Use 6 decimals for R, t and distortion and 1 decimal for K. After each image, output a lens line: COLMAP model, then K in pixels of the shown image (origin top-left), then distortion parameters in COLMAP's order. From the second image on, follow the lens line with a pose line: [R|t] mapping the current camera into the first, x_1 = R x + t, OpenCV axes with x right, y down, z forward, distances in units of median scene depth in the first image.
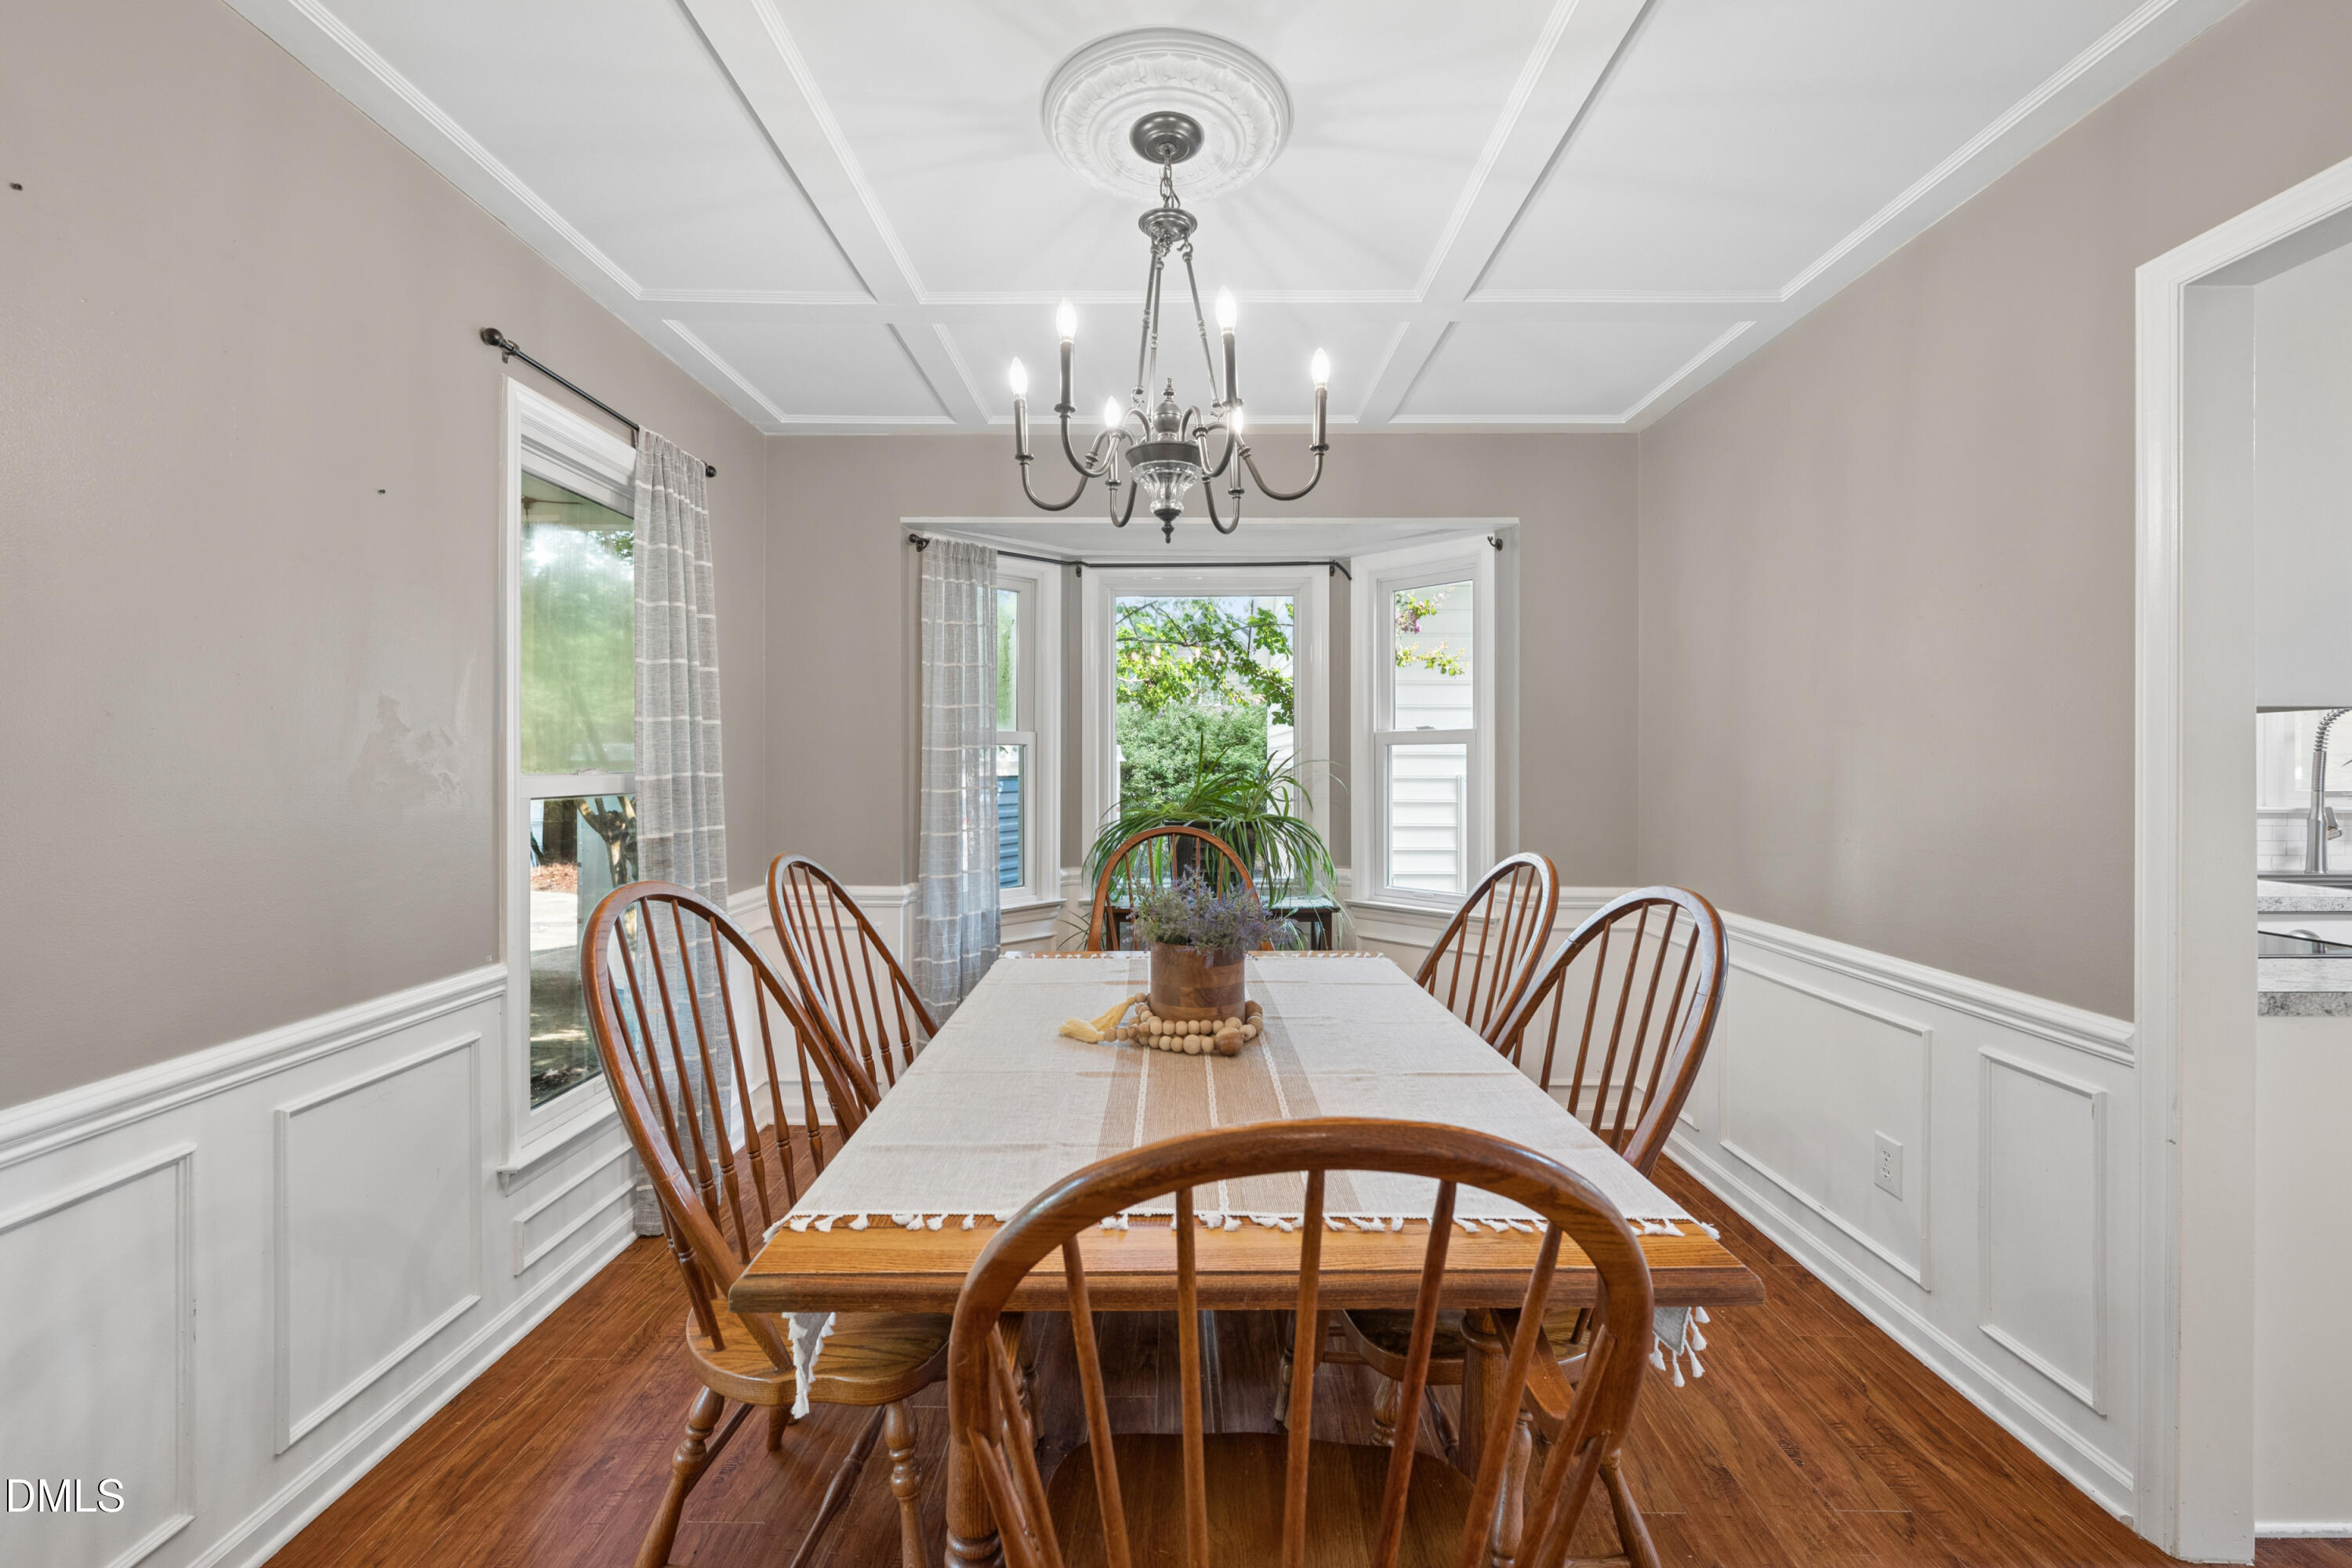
lens RADIAL K [[936.7, 0, 1175.6], [0, 936.7, 761.3], [0, 0, 1]] dist [0.000867, 0.000002]
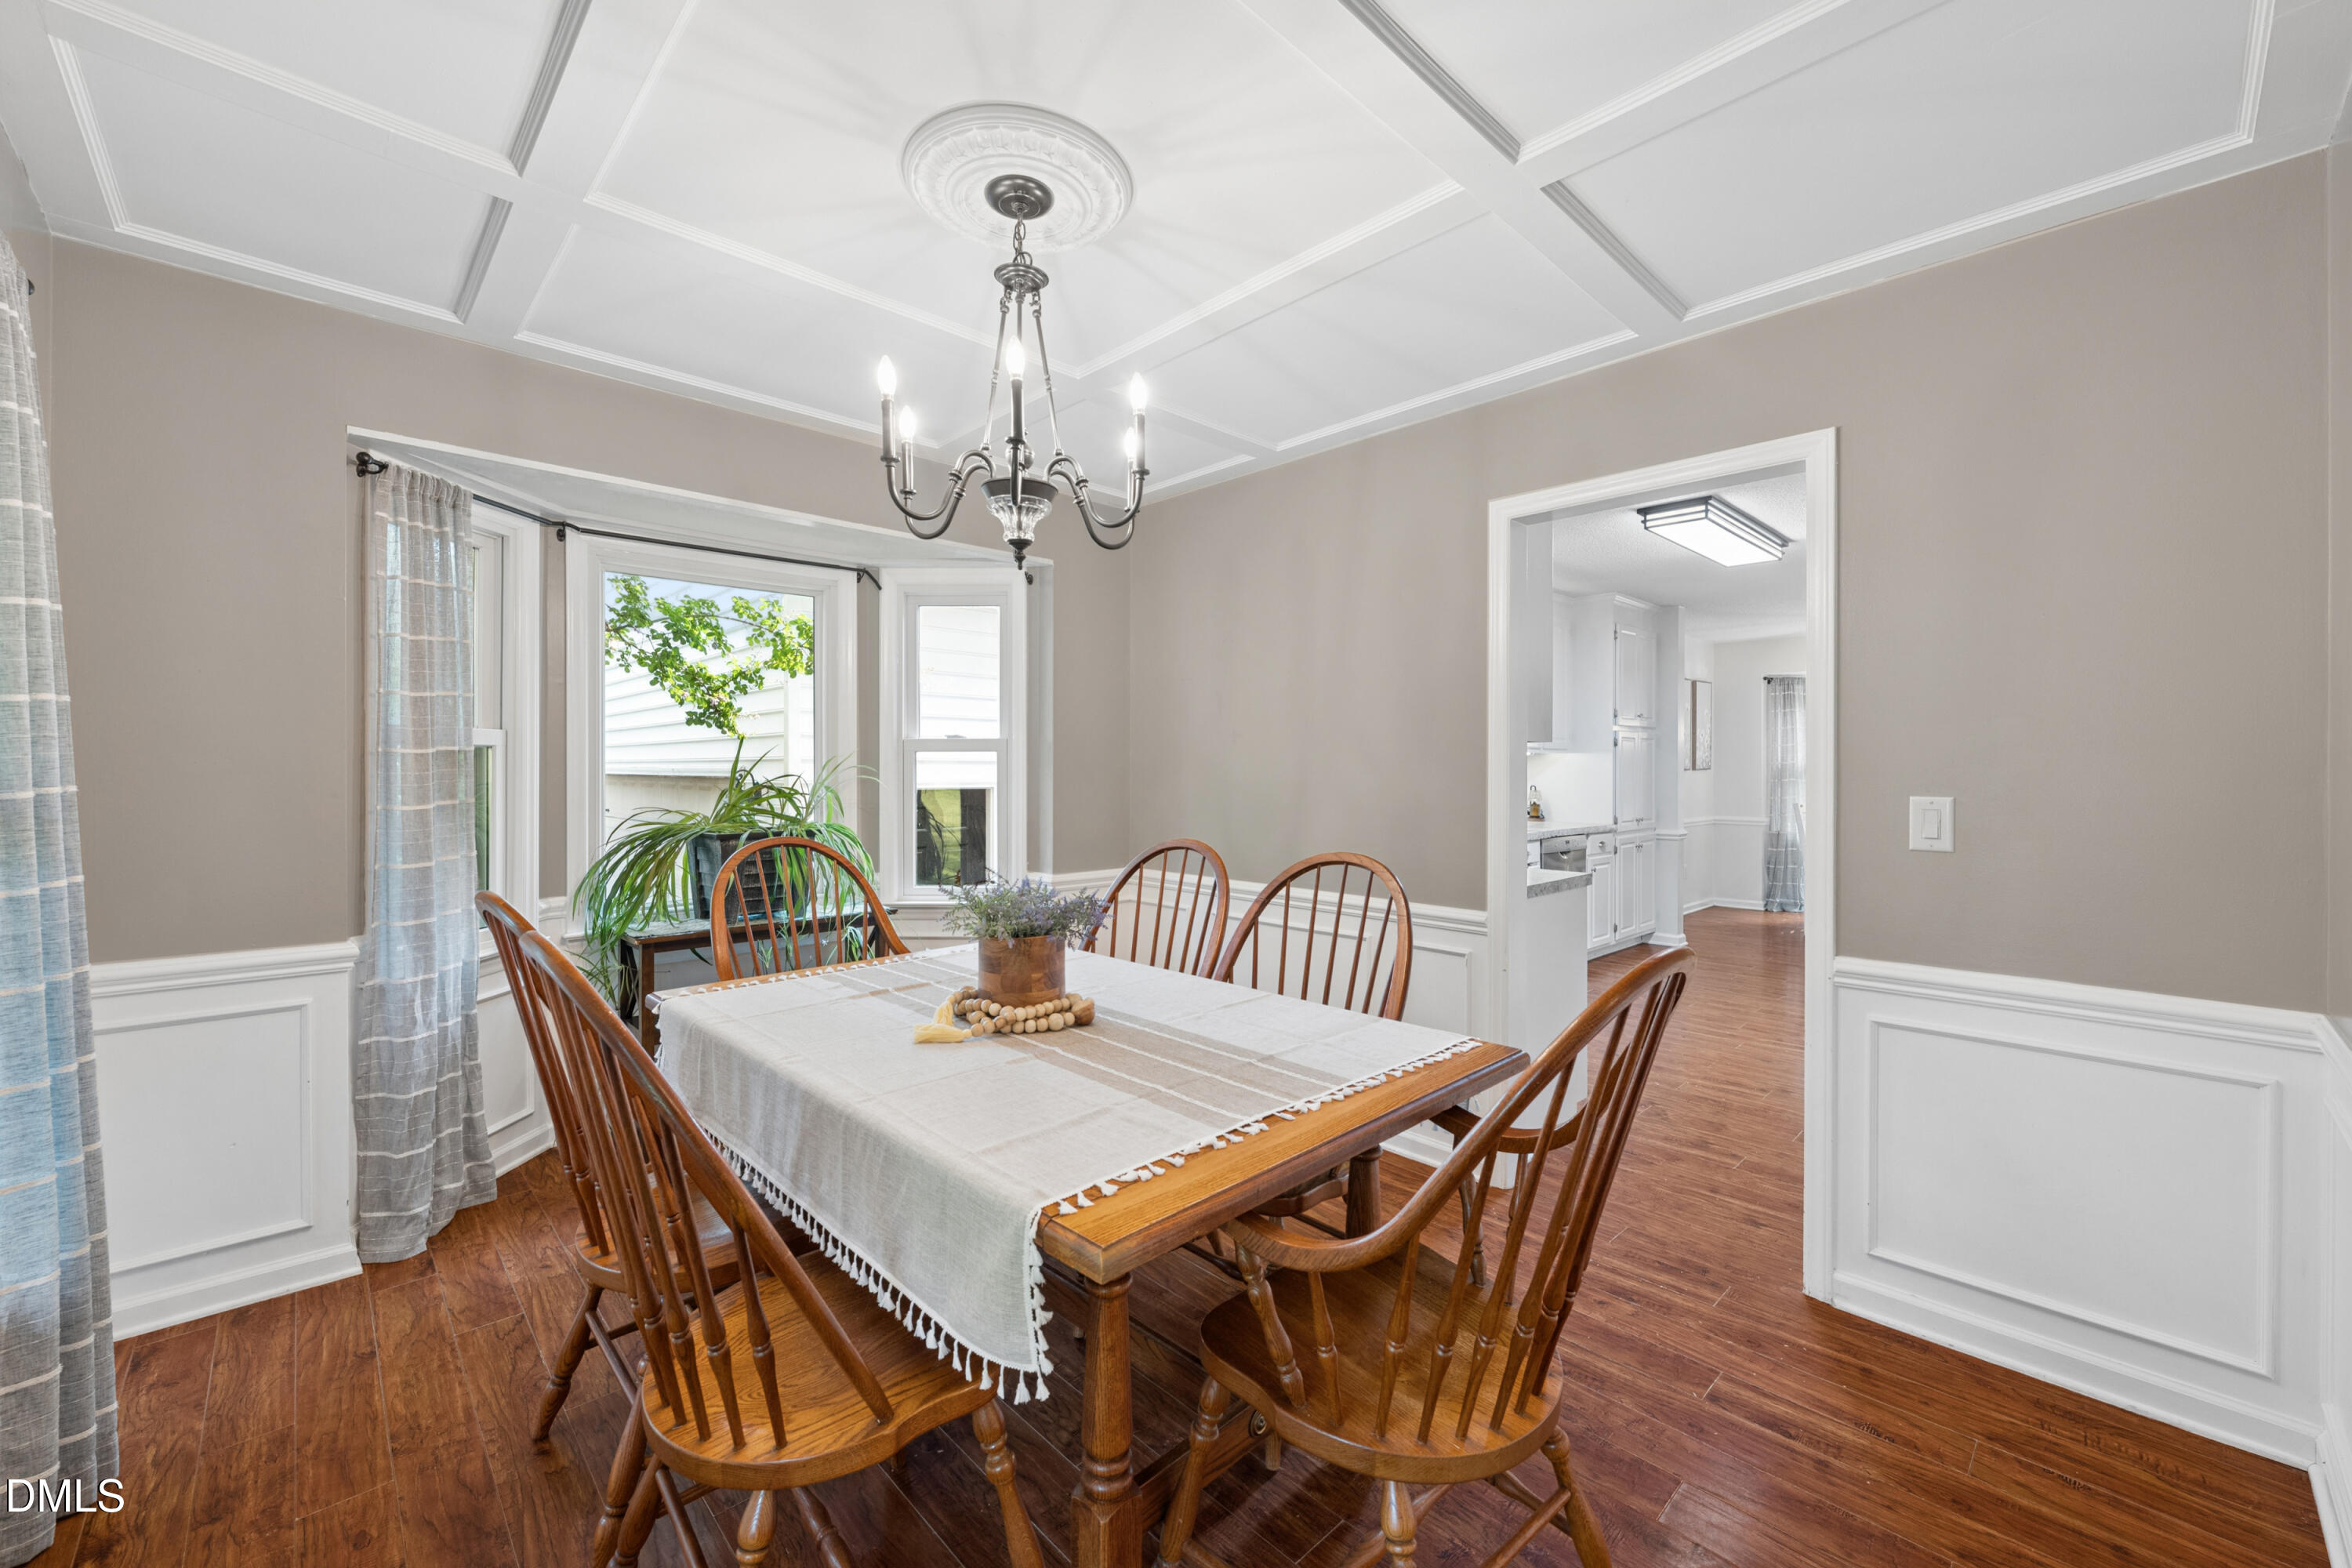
lens RADIAL K [[933.3, 0, 1175.9], [0, 933.3, 769.3], [0, 0, 1]] dist [0.001601, 0.000557]
pose [[0.721570, -0.001691, 0.692340, -0.443379], [-0.002163, 0.999987, 0.004697, -0.004628], [-0.692338, -0.004886, 0.721556, 0.062878]]
